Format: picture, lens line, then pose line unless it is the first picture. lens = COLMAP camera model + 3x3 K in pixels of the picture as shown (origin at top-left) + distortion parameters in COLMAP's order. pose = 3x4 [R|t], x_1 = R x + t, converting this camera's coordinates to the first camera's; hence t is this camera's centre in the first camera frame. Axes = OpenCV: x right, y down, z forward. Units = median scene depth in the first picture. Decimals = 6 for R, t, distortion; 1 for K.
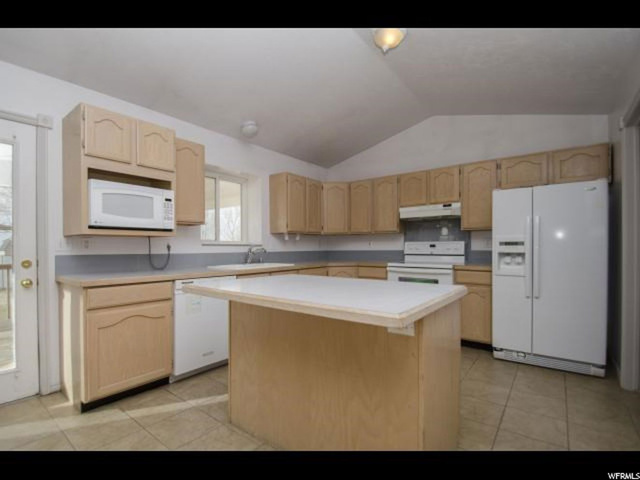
lens RADIAL K [[300.5, 0, 319.7], [0, 300.5, 251.3], [0, 0, 1]] dist [0.003371, 0.000199]
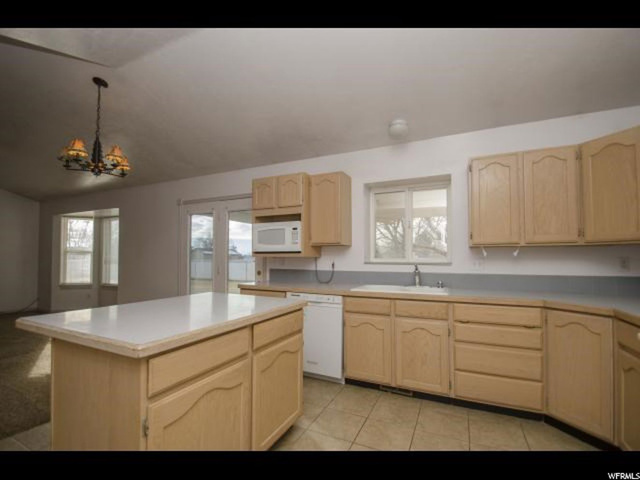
lens RADIAL K [[300.5, 0, 319.7], [0, 300.5, 251.3], [0, 0, 1]] dist [0.003371, 0.000199]
pose [[0.209150, -0.015130, -0.977766, 0.649378], [-0.015286, 0.999708, -0.018739, -0.044132], [0.977764, 0.018865, 0.208858, 0.706592]]
